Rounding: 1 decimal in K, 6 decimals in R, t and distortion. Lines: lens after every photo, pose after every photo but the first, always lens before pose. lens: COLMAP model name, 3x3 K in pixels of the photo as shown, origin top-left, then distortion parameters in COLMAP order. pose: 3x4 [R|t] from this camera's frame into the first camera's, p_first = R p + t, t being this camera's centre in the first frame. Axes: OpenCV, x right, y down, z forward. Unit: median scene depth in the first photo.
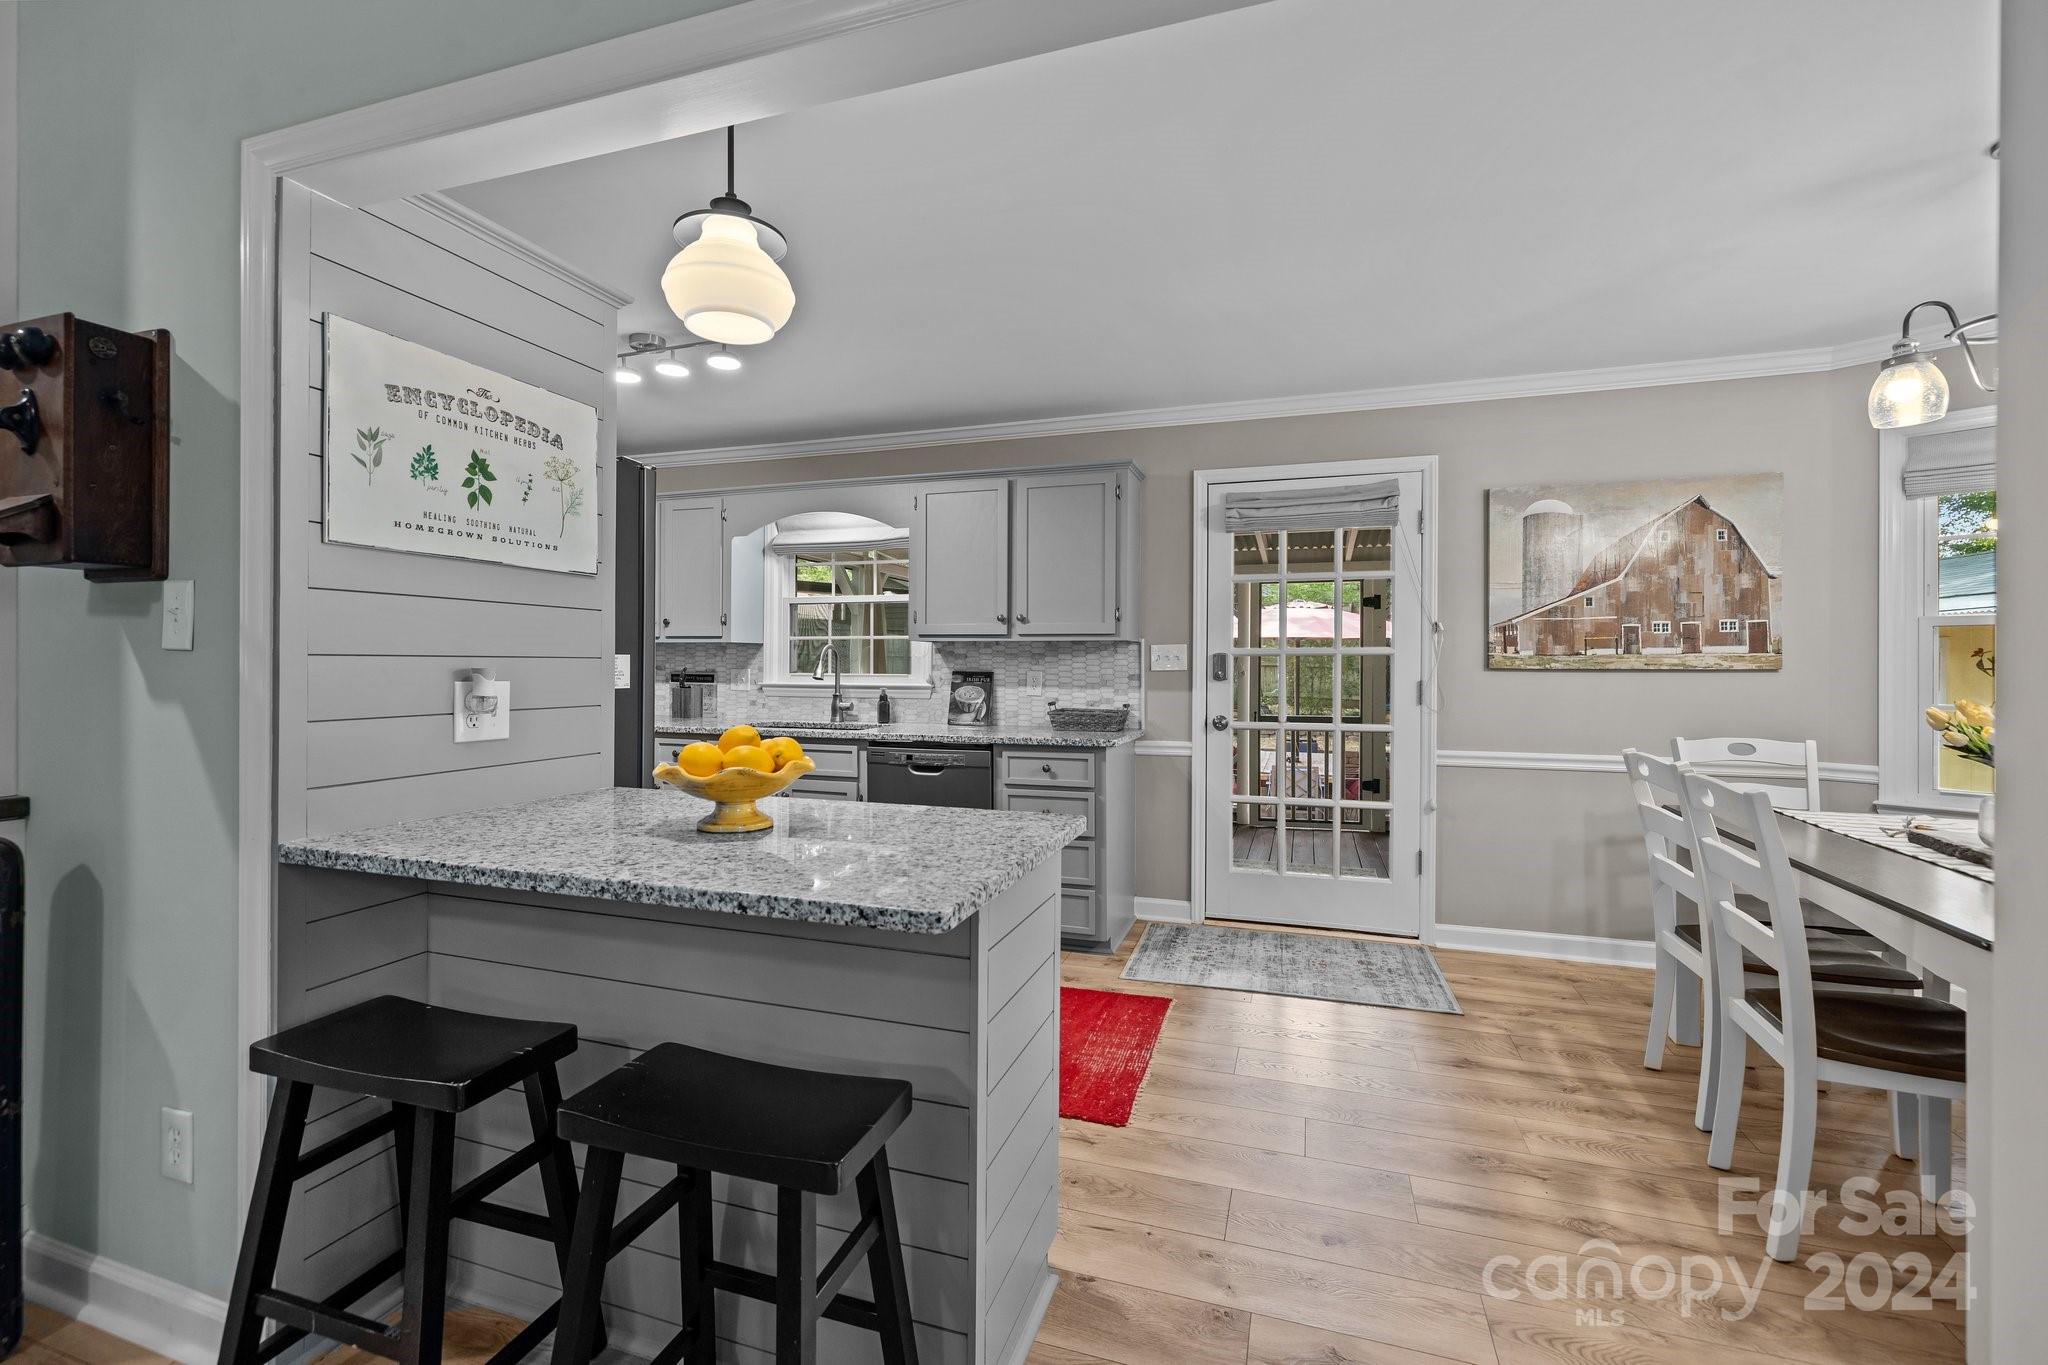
lens RADIAL K [[867.7, 0, 1022.1], [0, 867.7, 665.8], [0, 0, 1]] dist [0.001646, 0.000059]
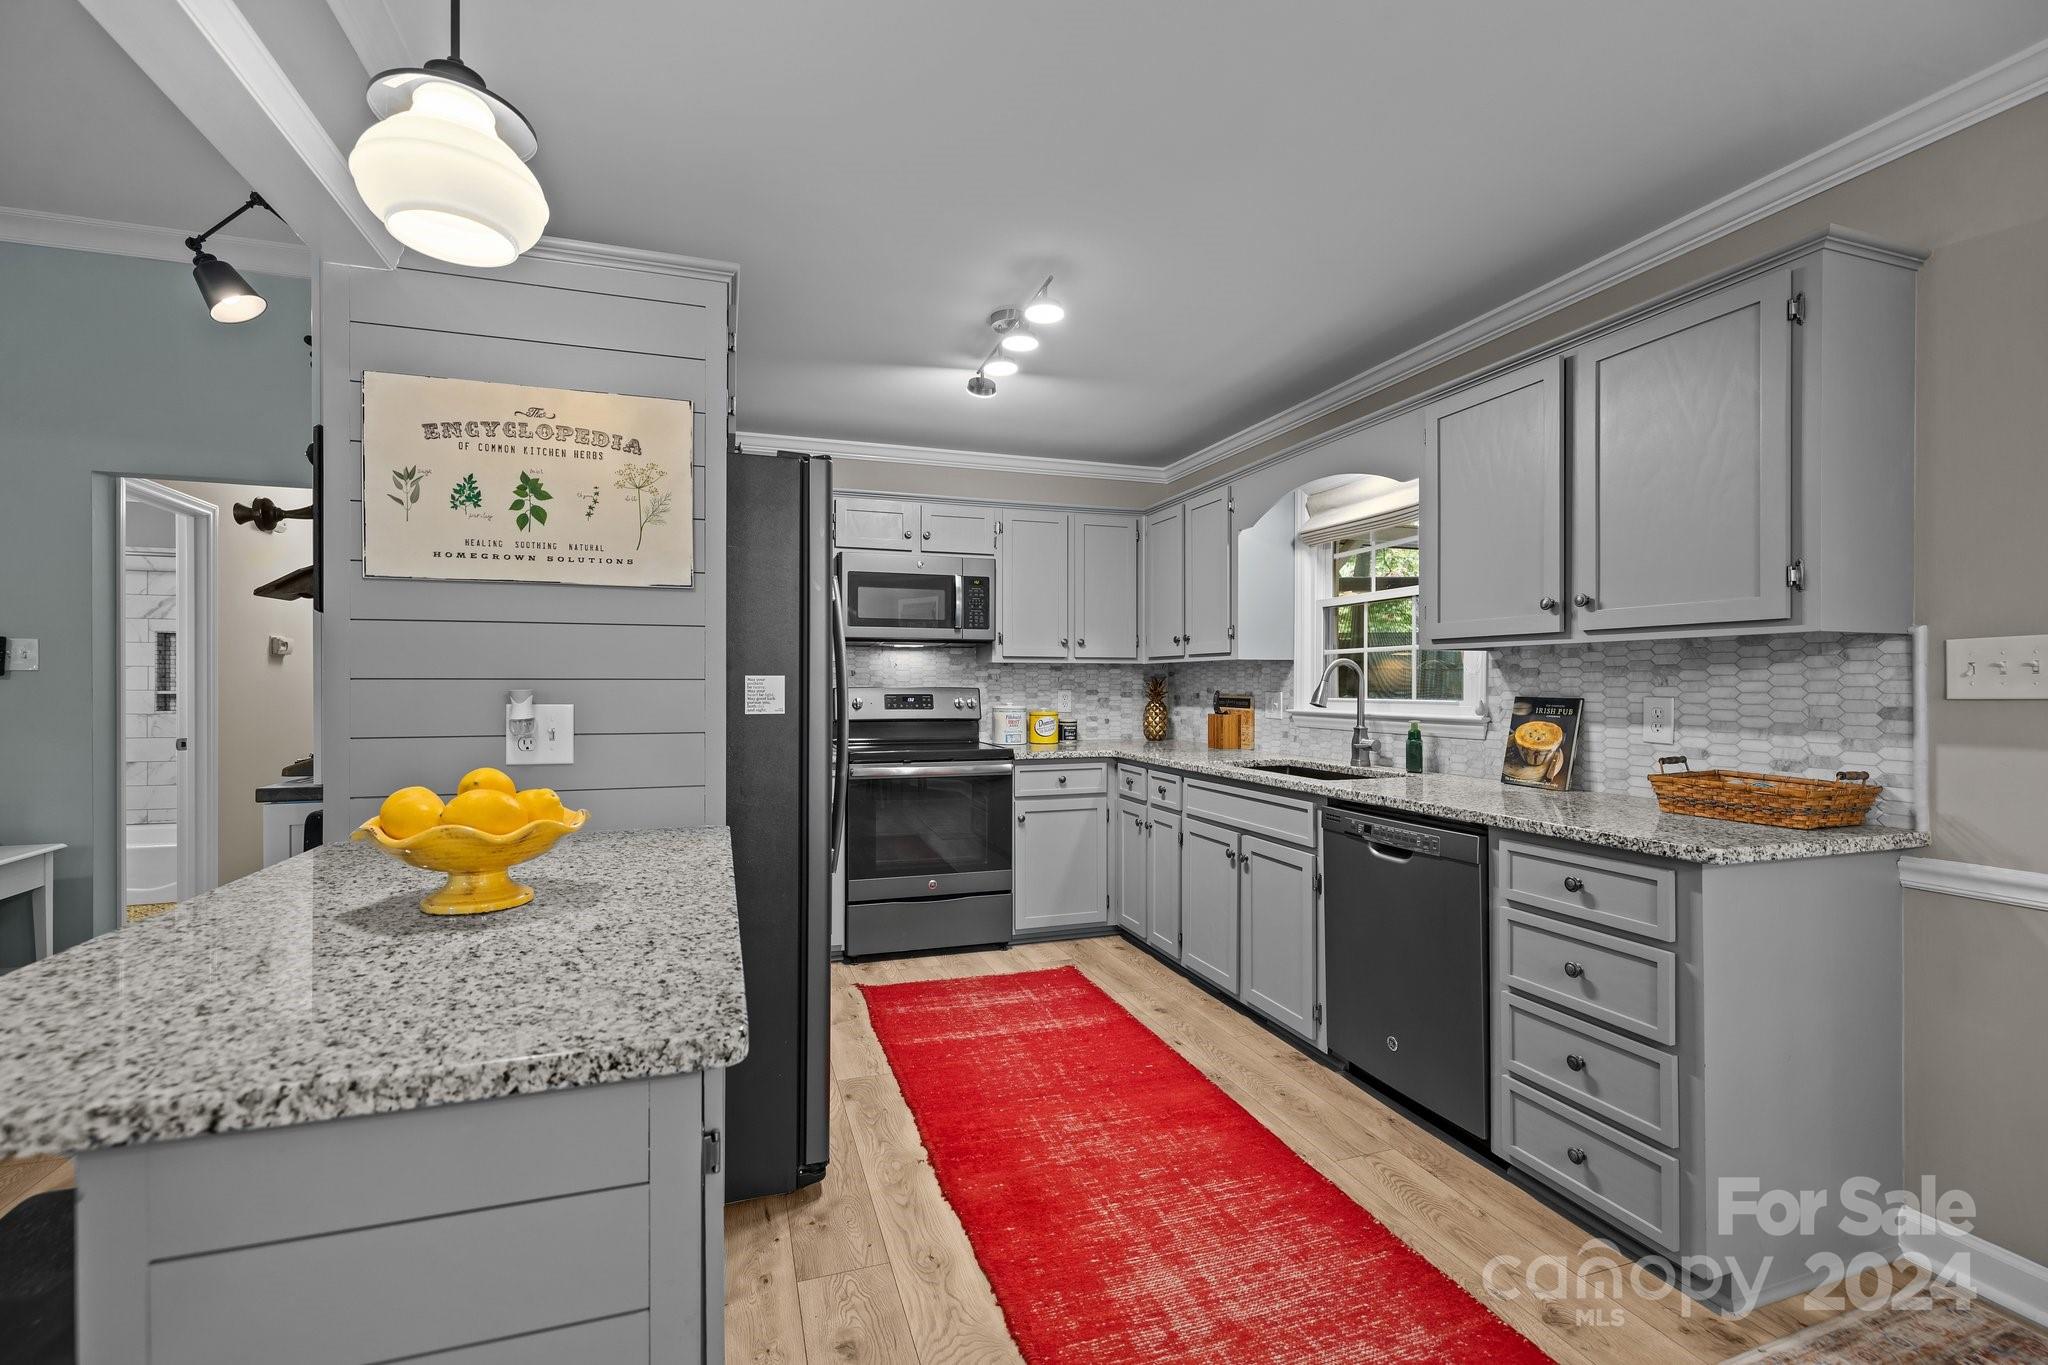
lens RADIAL K [[877.1, 0, 1011.3], [0, 877.1, 687.3], [0, 0, 1]] dist [-0.000219, -0.000311]
pose [[0.599438, -0.001578, -0.800420, 0.255040], [0.000753, 0.999999, -0.001408, 0.000178], [0.800421, 0.000241, 0.599438, 0.425621]]
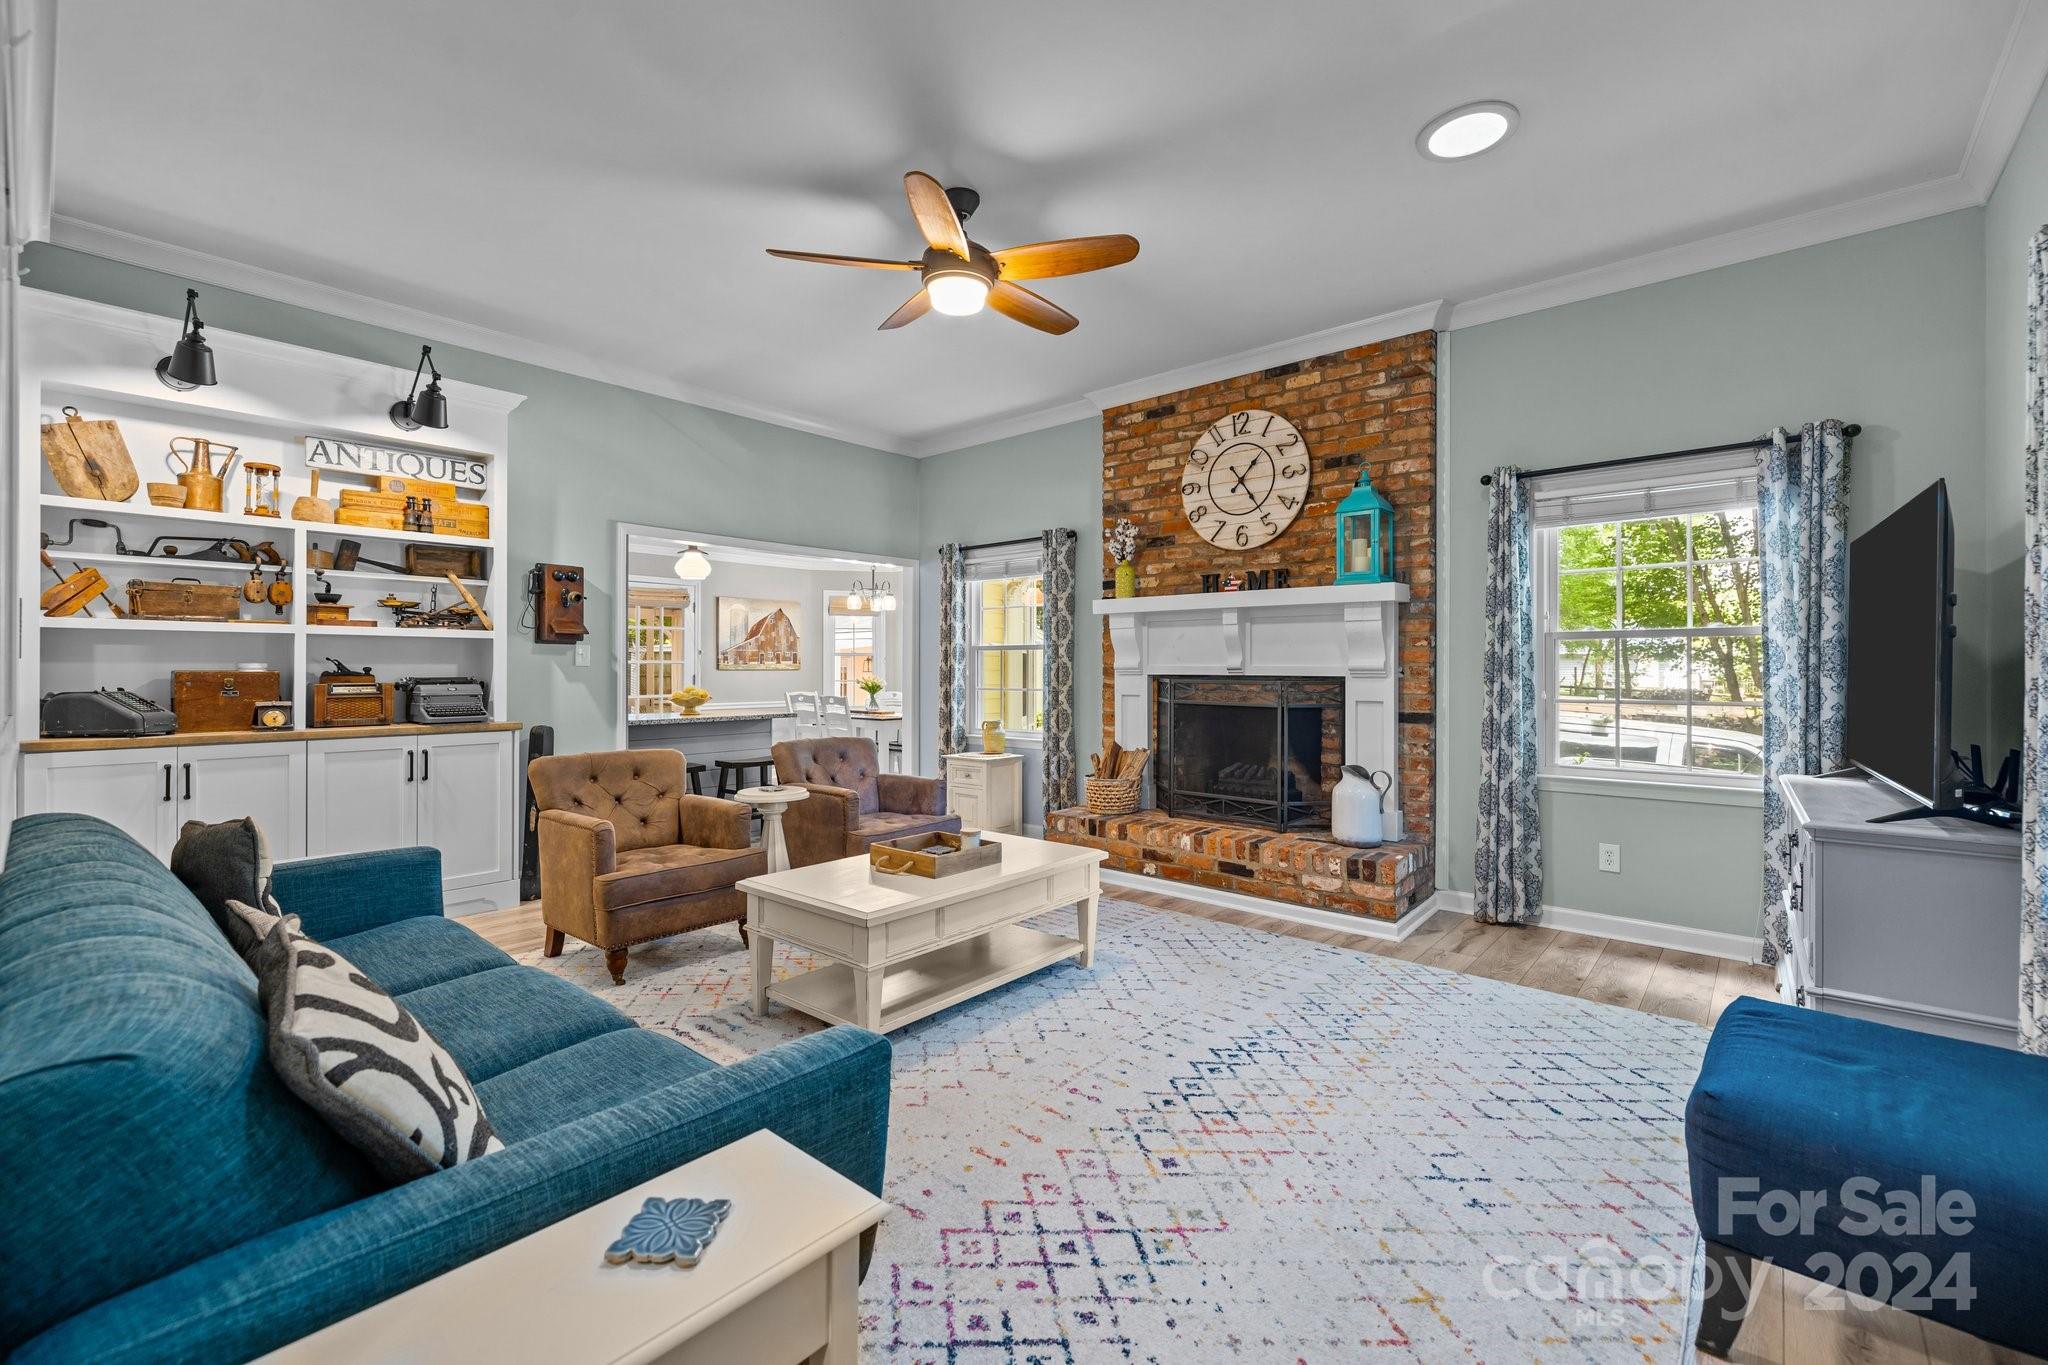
lens RADIAL K [[864.6, 0, 1017.6], [0, 864.6, 669.9], [0, 0, 1]] dist [0.000690, 0.000027]
pose [[0.389842, -0.006062, 0.920862, -1.446772], [0.001299, 0.999981, 0.006033, -0.010112], [-0.920881, -0.001156, 0.389843, -0.772092]]
